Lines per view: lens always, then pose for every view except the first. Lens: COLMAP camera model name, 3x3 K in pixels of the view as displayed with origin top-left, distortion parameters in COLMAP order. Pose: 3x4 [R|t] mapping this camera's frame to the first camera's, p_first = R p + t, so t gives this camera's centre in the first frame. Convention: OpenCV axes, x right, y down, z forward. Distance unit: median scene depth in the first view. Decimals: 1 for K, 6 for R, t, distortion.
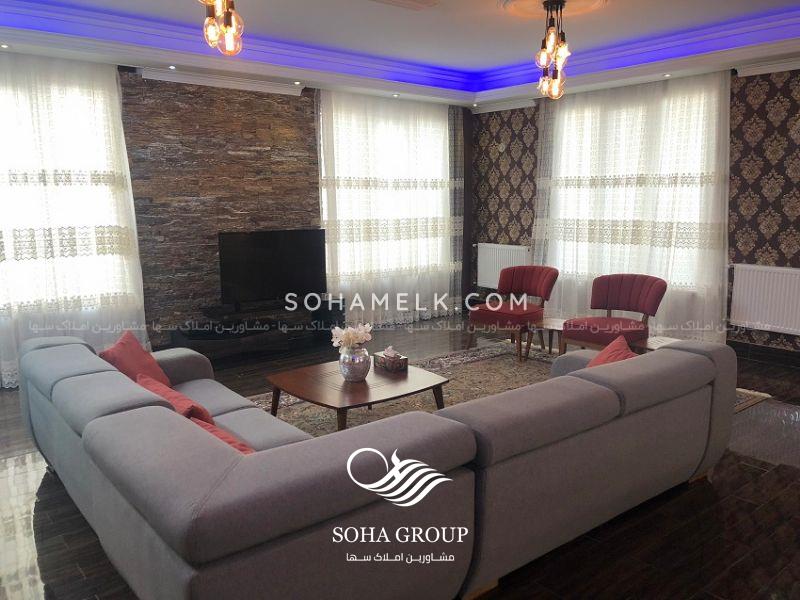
lens RADIAL K [[643.7, 0, 401.9], [0, 643.7, 299.0], [0, 0, 1]] dist [0.003802, -0.001465]
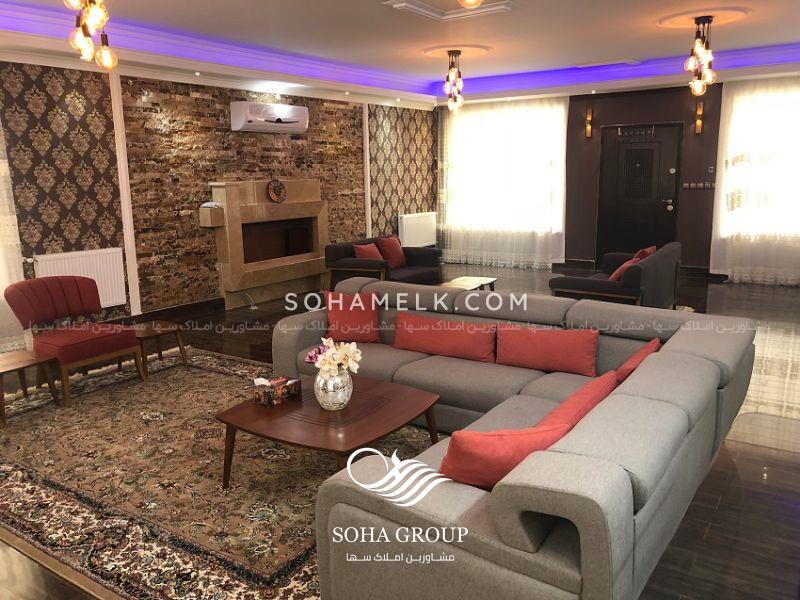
lens RADIAL K [[643.7, 0, 404.1], [0, 643.7, 302.8], [0, 0, 1]] dist [0.003802, -0.001465]
pose [[-0.304059, -0.177693, 0.935934, -0.628547], [0.176628, 0.954901, 0.238676, -0.132947], [-0.936136, 0.237884, -0.258961, 0.813893]]
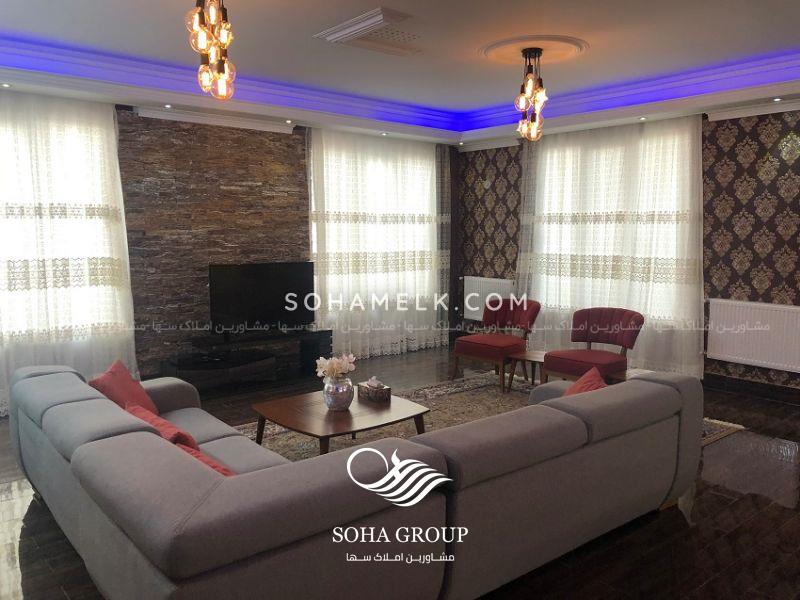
lens RADIAL K [[643.7, 0, 404.3], [0, 643.7, 298.3], [0, 0, 1]] dist [0.003802, -0.001465]
pose [[0.999866, 0.006627, 0.014999, 0.011545], [-0.005868, 0.998725, -0.050139, -0.000324], [-0.015313, 0.050045, 0.998630, -0.028305]]
